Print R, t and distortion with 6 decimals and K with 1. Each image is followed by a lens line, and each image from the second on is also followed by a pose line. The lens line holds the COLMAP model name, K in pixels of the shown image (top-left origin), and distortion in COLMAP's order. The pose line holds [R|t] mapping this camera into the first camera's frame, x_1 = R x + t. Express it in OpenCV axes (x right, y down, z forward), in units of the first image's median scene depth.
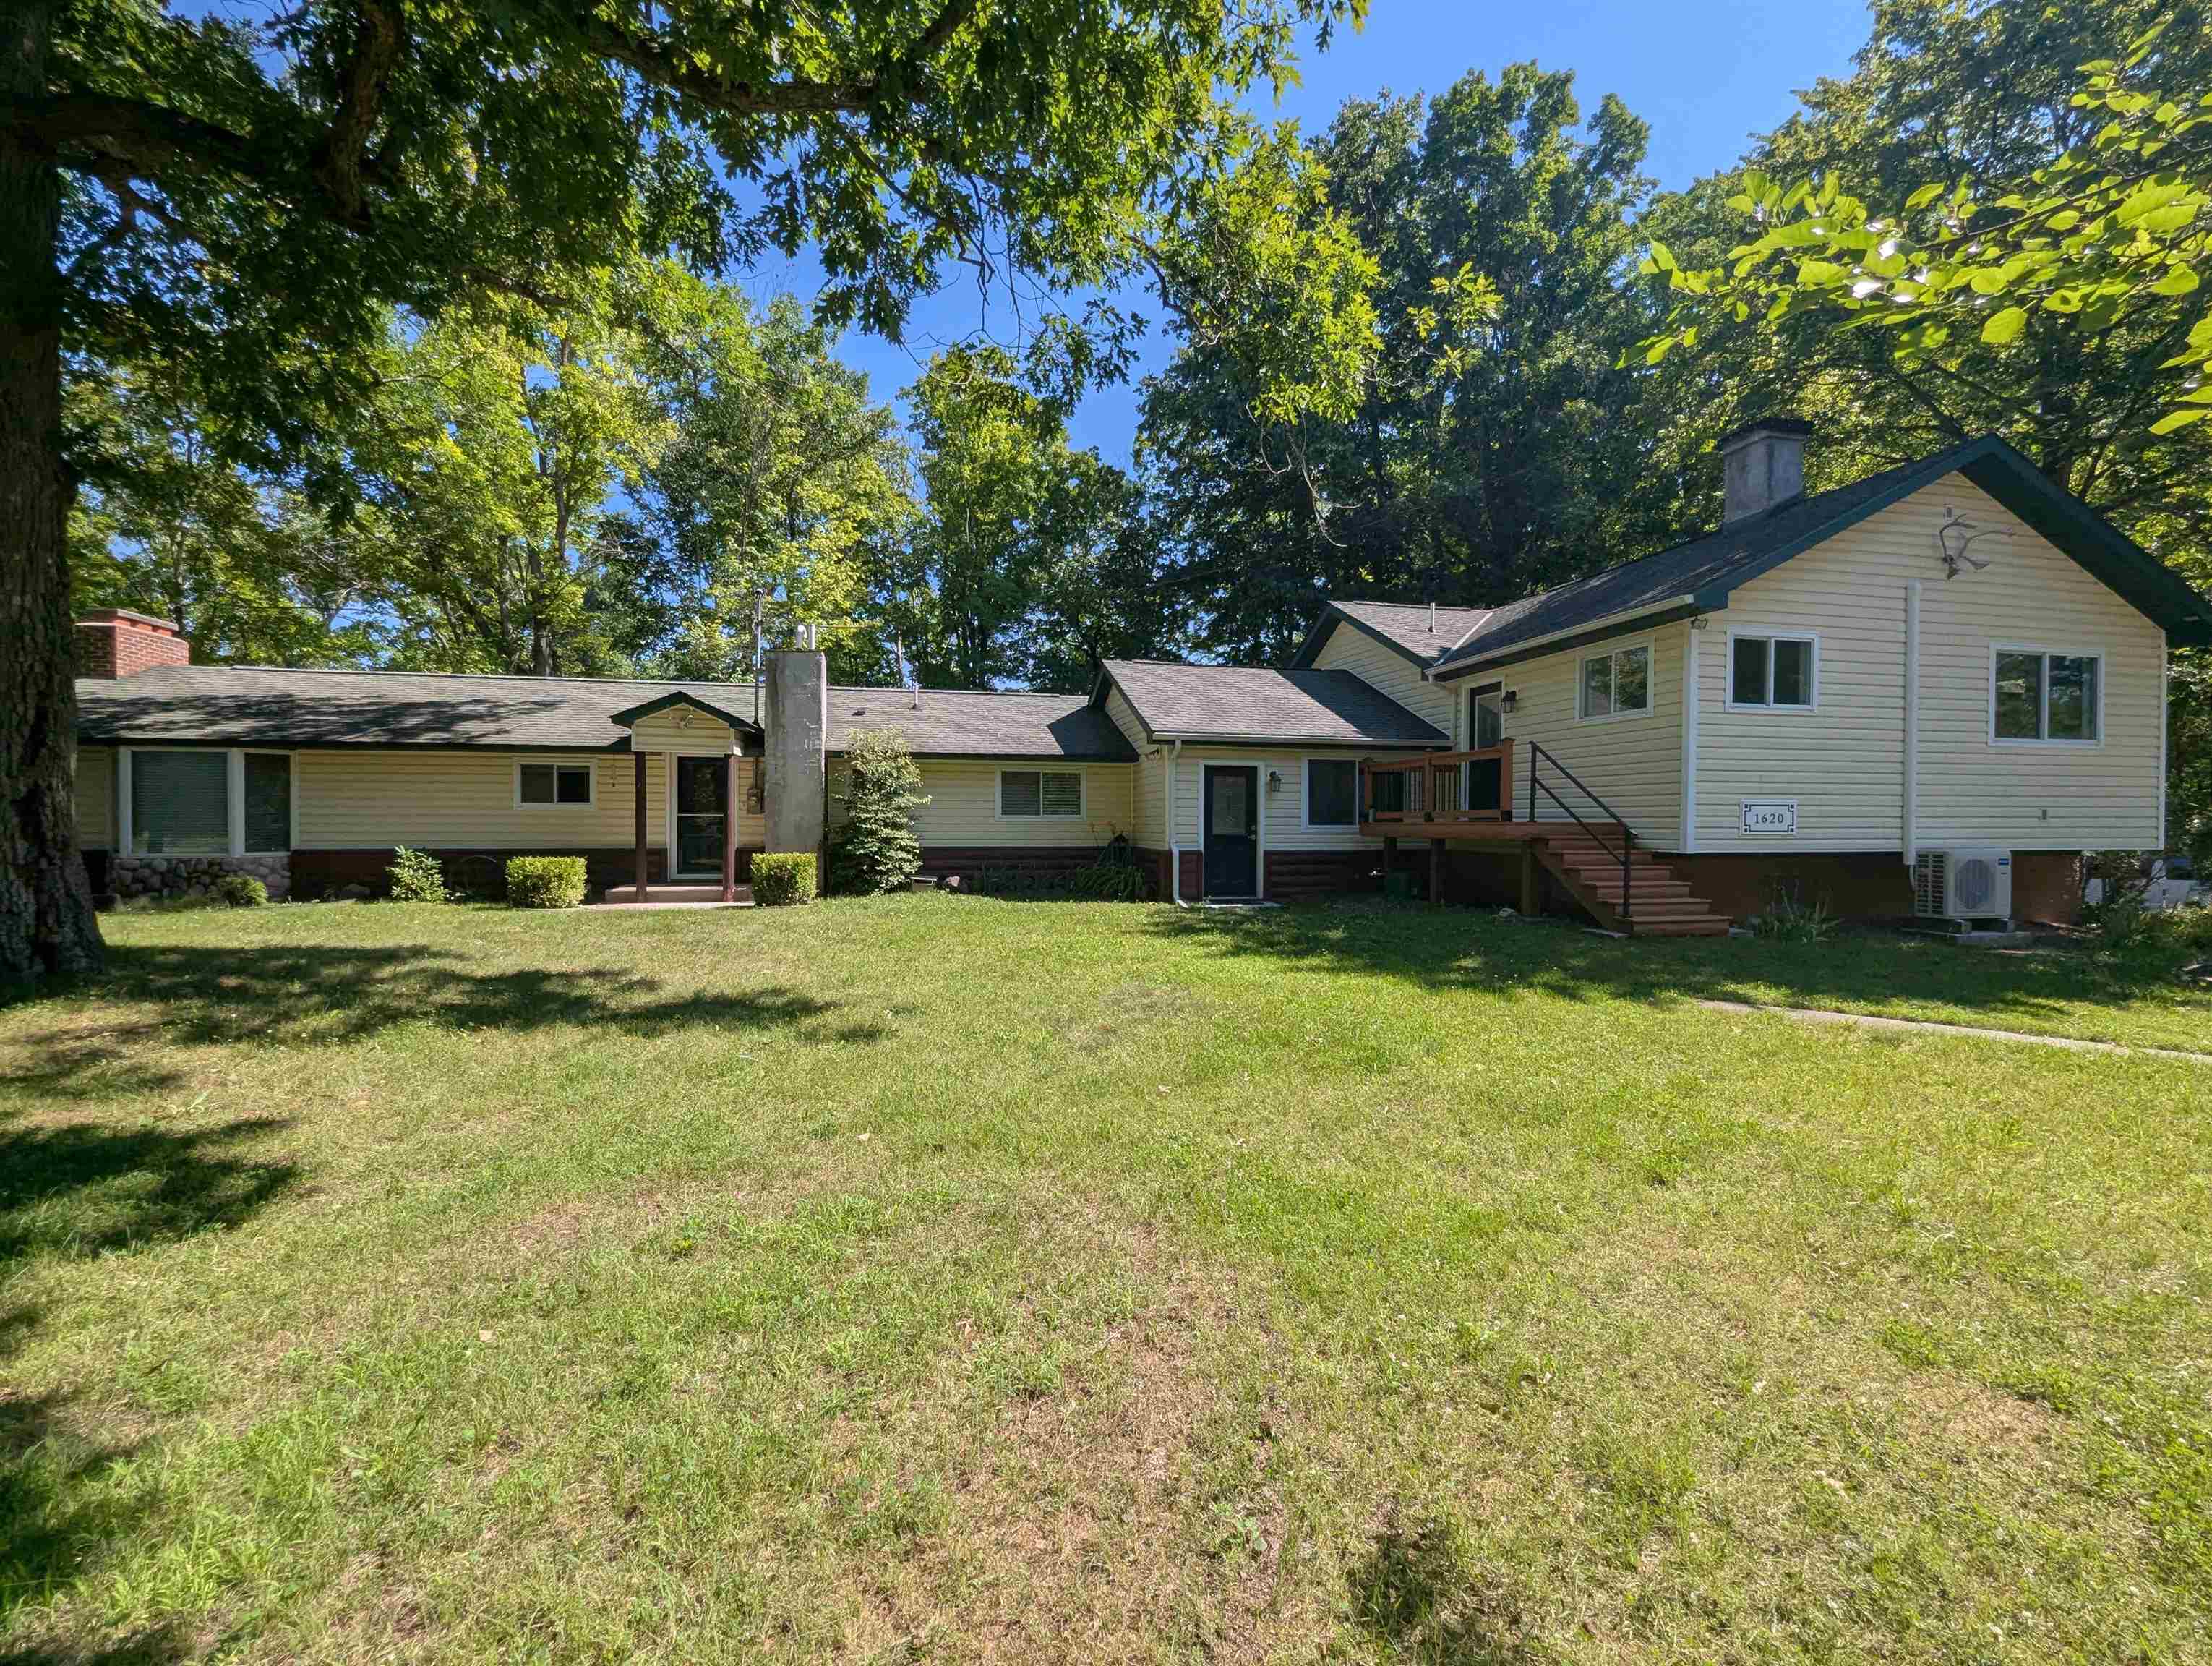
lens RADIAL K [[907.9, 0, 1111.5], [0, 907.9, 838.8], [0, 0, 1]] dist [0.000181, -0.000083]
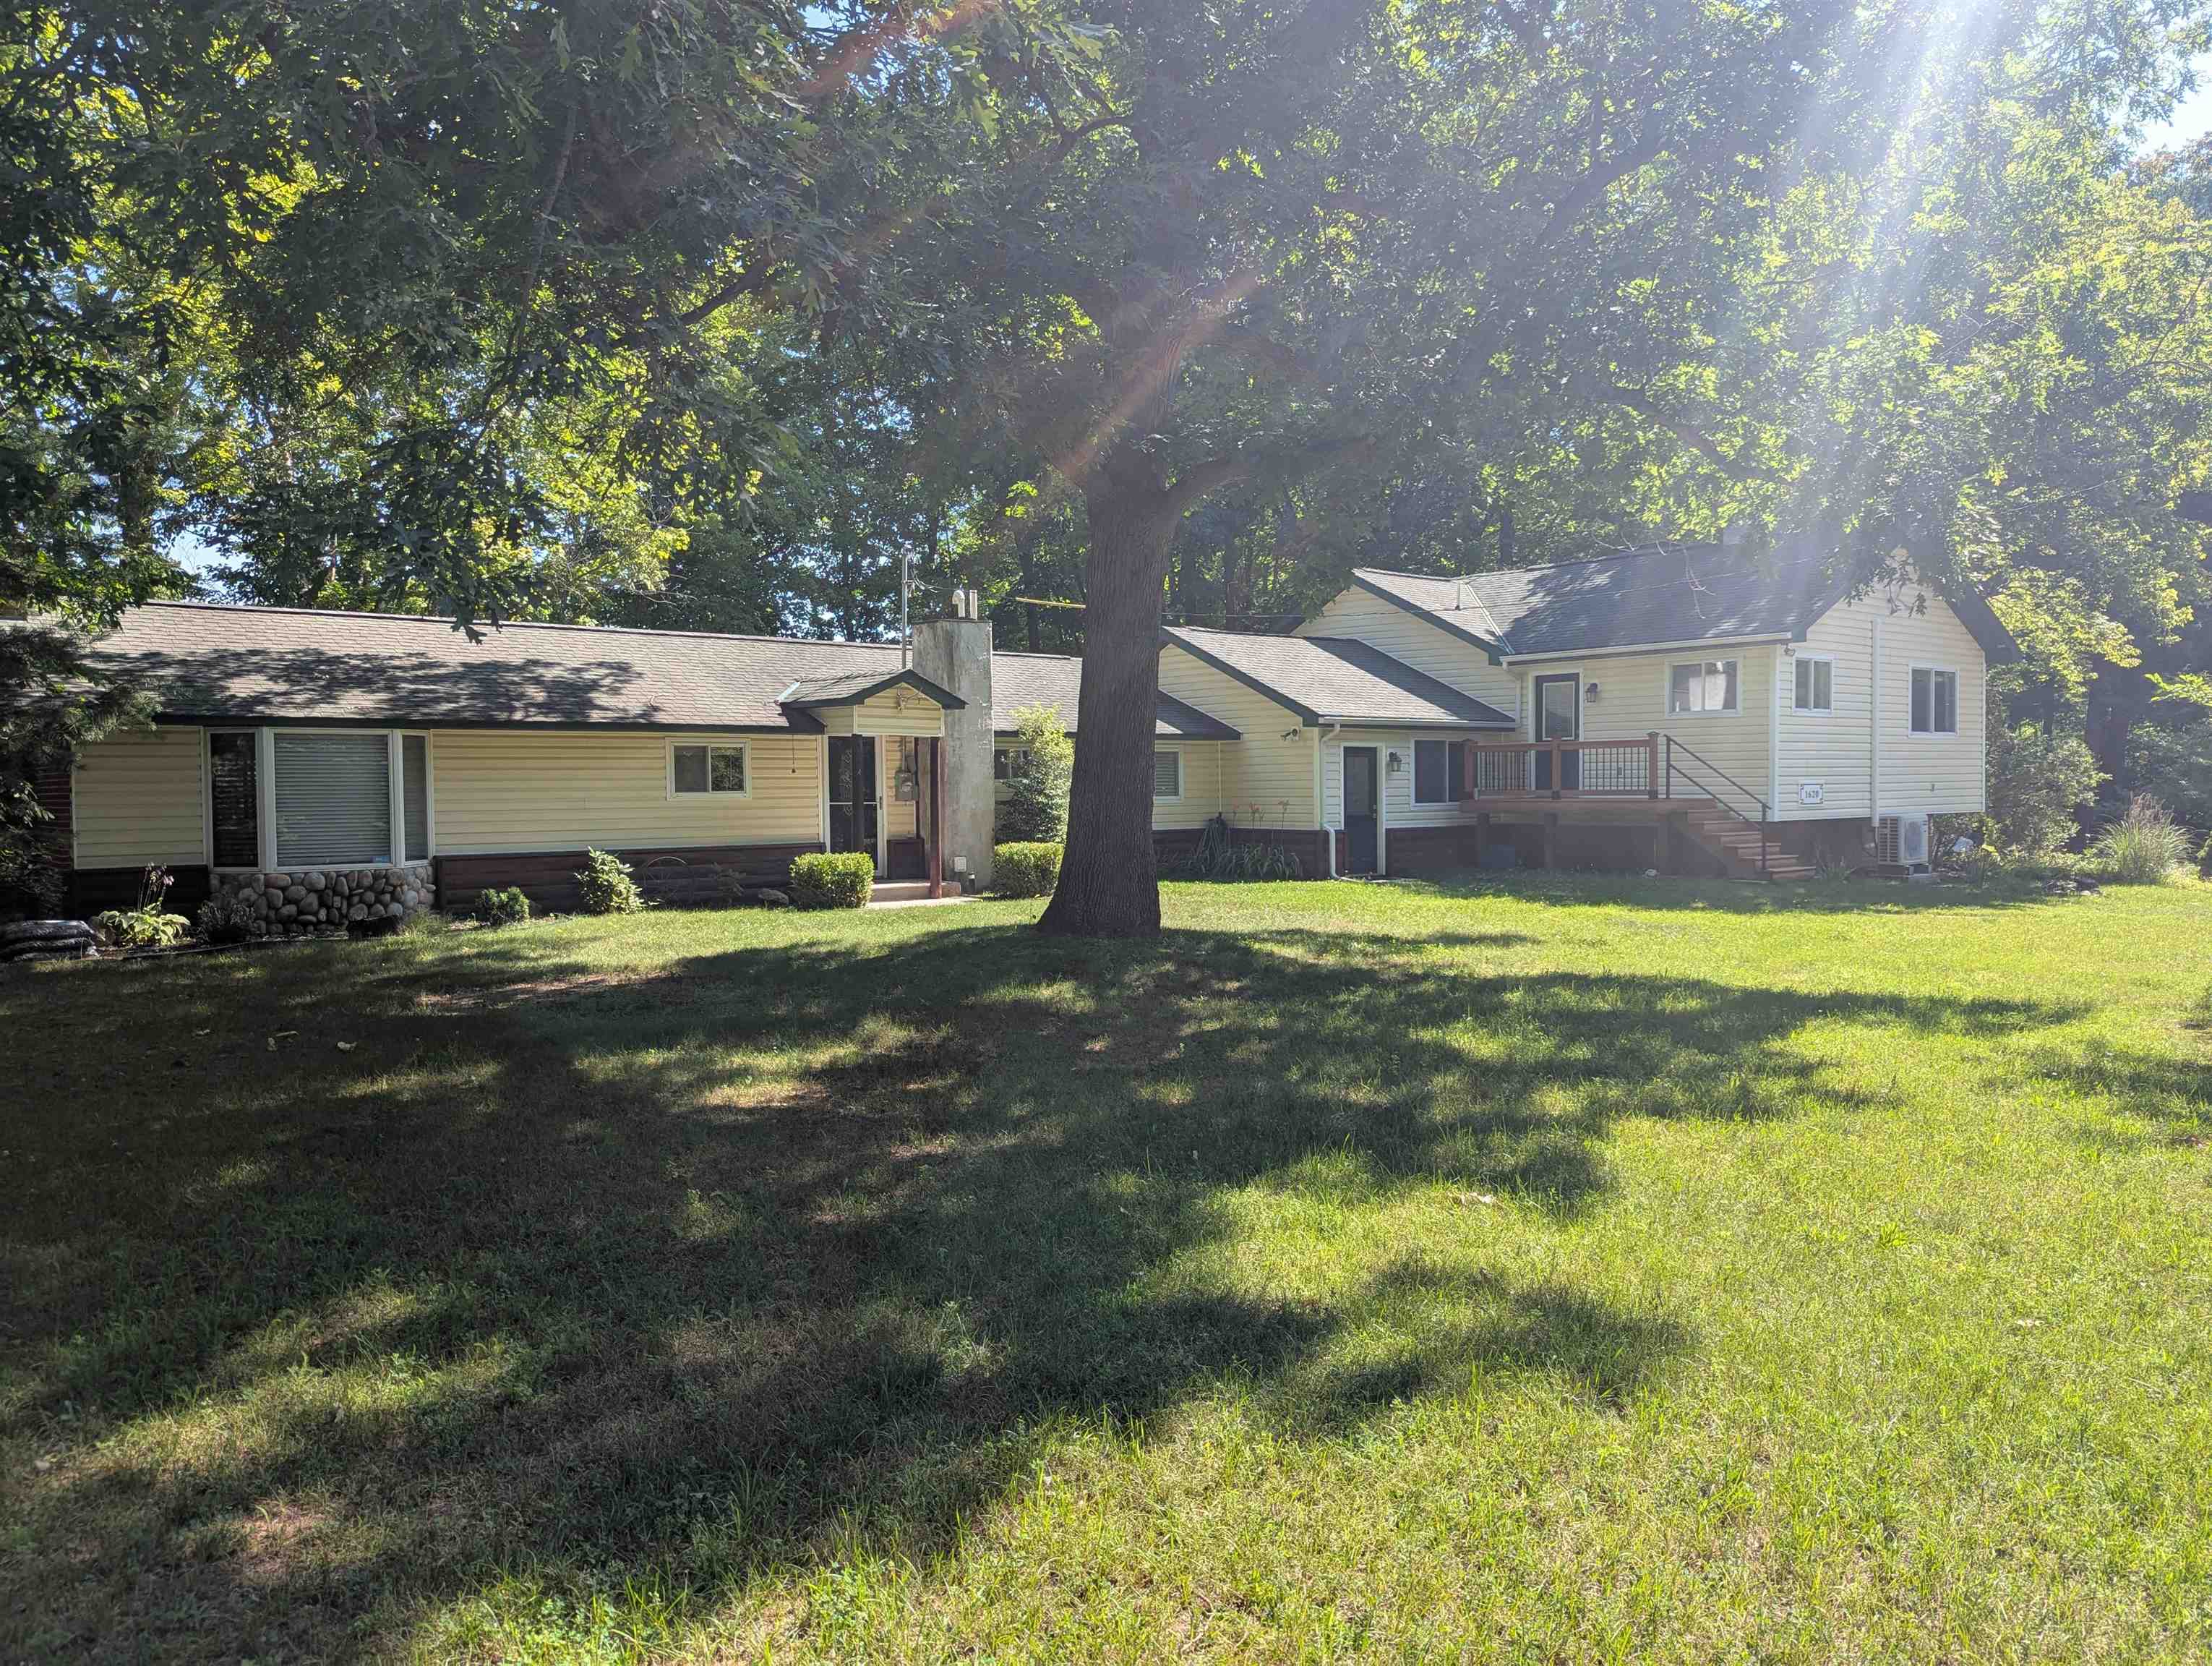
lens RADIAL K [[1571.4, 0, 975.3], [0, 1571.4, 830.4], [0, 0, 1]] dist [-0.002609, -0.001577]
pose [[0.904938, -0.023898, 0.424873, -1.112476], [0.020720, 0.999712, 0.012099, -0.018209], [-0.425039, -0.002146, 0.905172, -0.460406]]
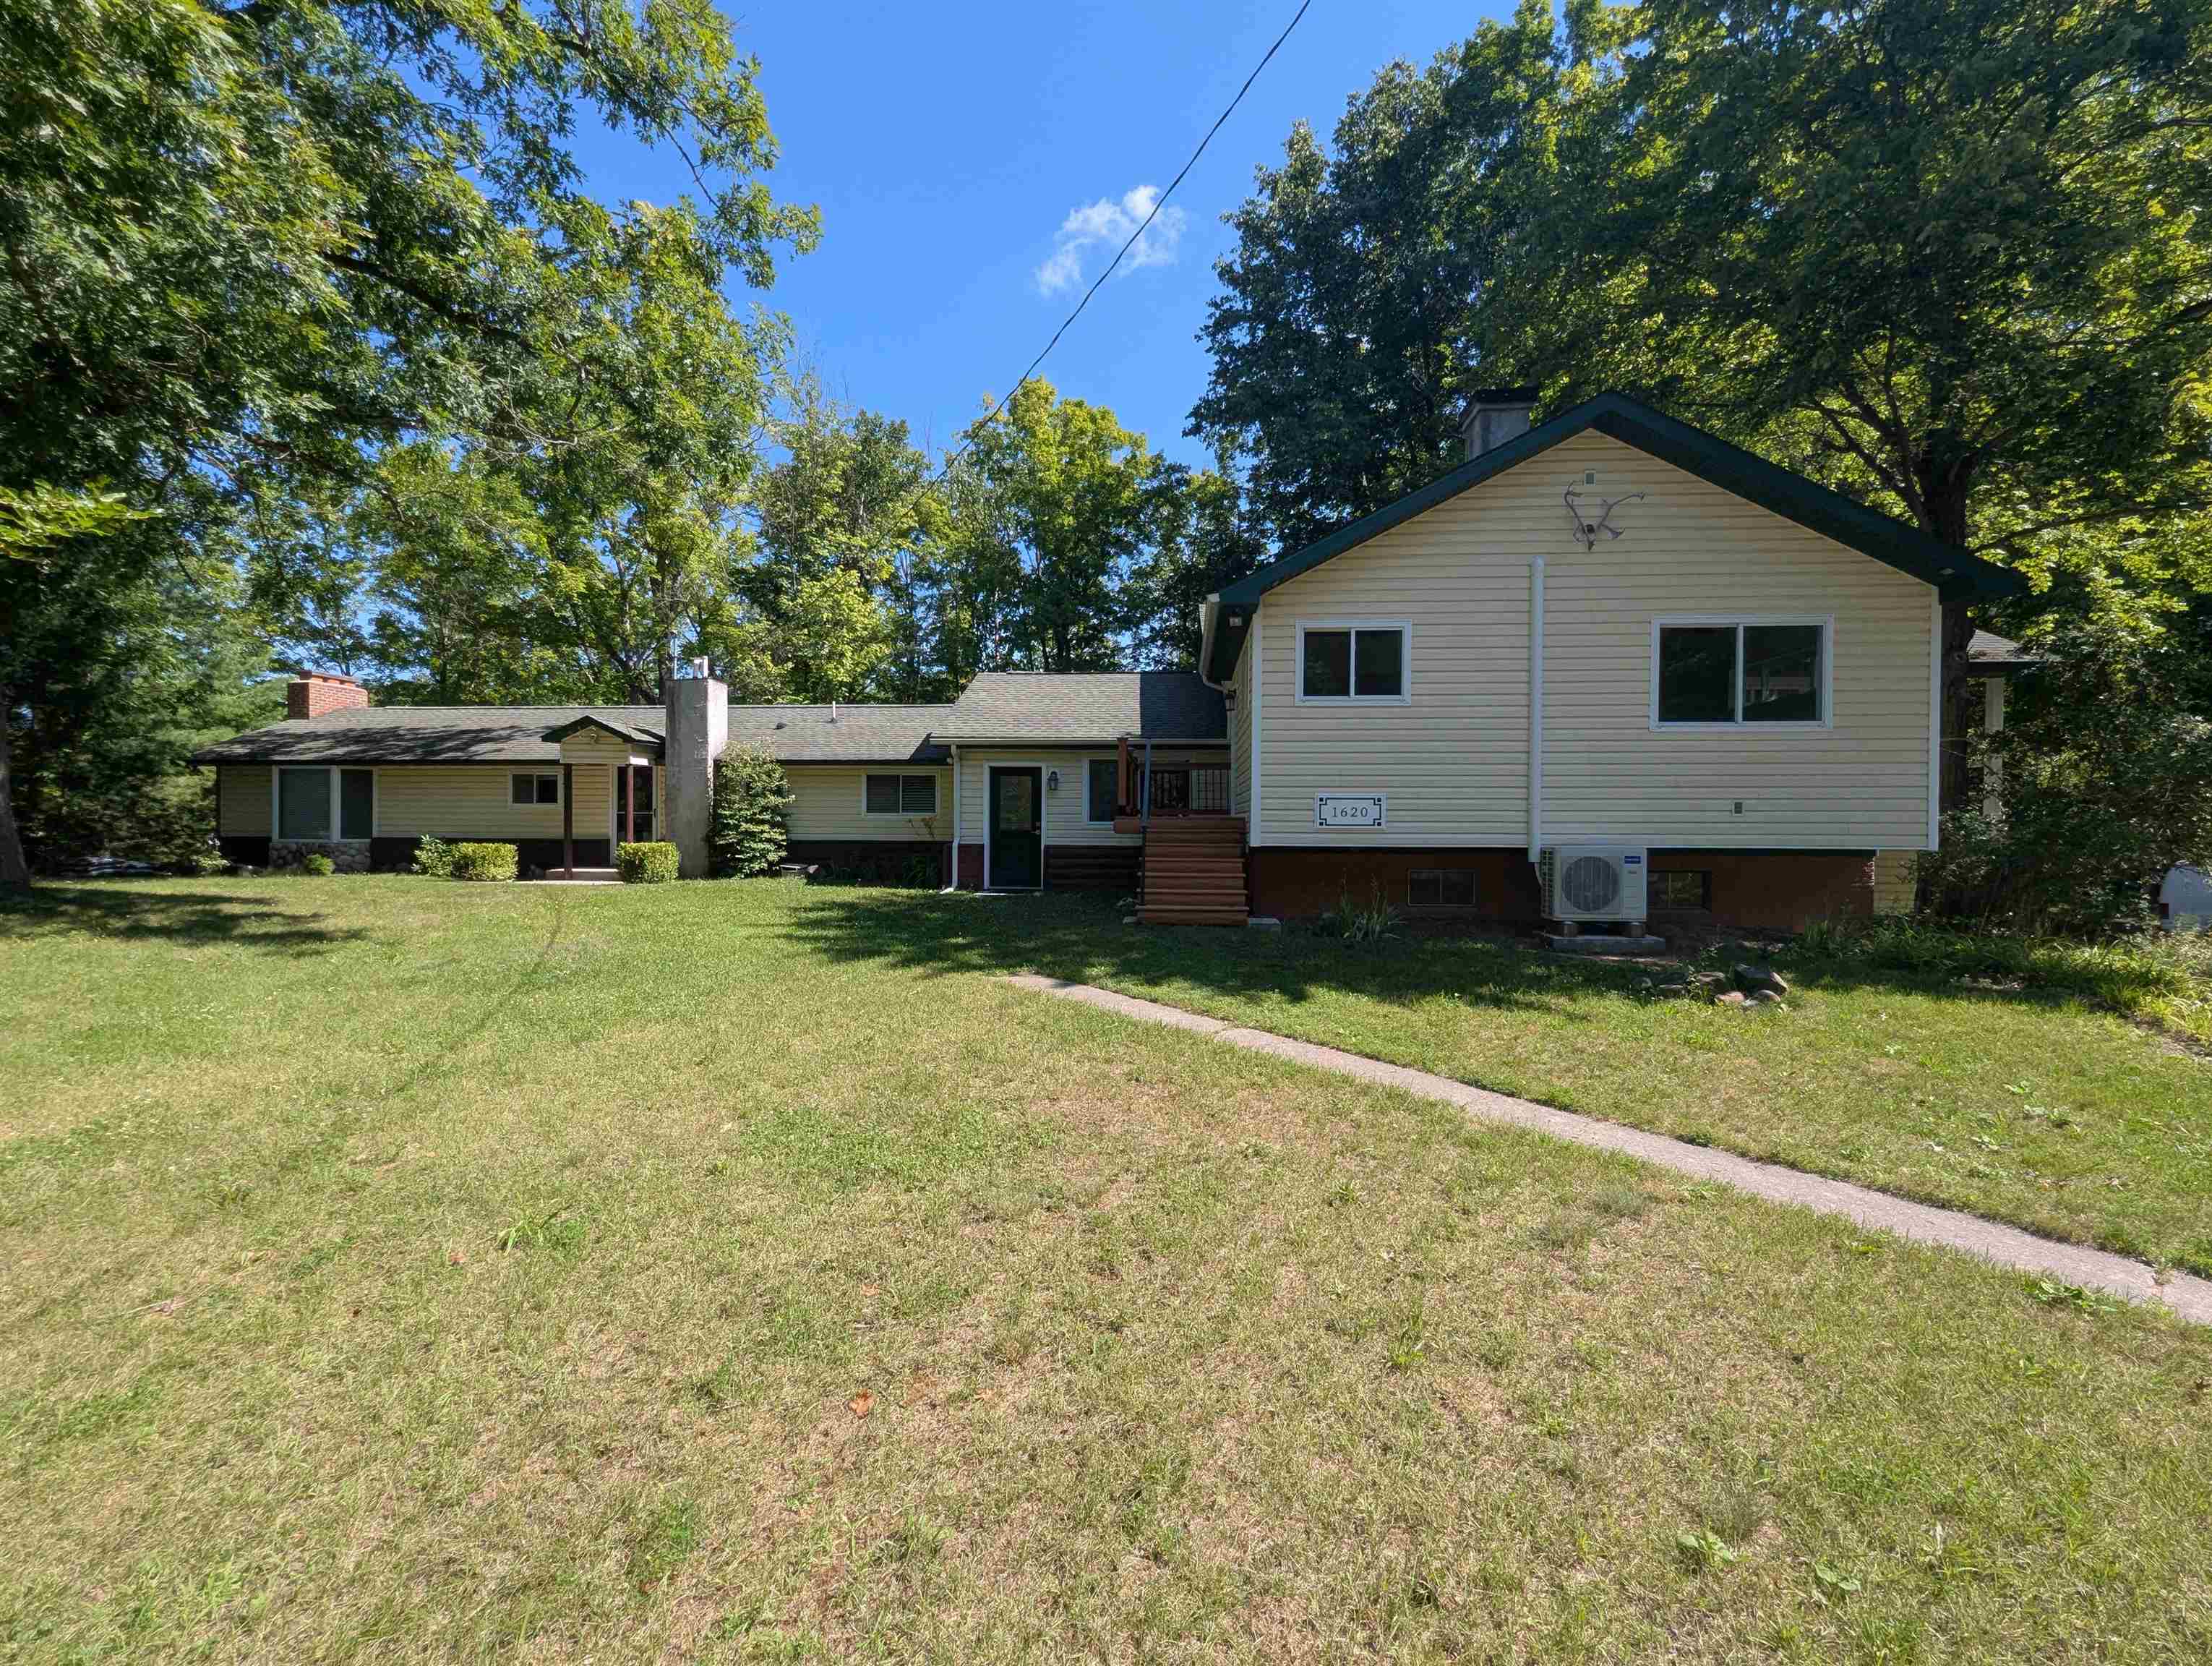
lens RADIAL K [[915.3, 0, 1104.9], [0, 915.3, 837.4], [0, 0, 1]] dist [-0.000177, -0.000194]
pose [[0.955768, 0.006753, -0.294044, 0.610646], [-0.008901, 0.999943, -0.005967, 0.010768], [0.293987, 0.008320, 0.955773, -0.020471]]
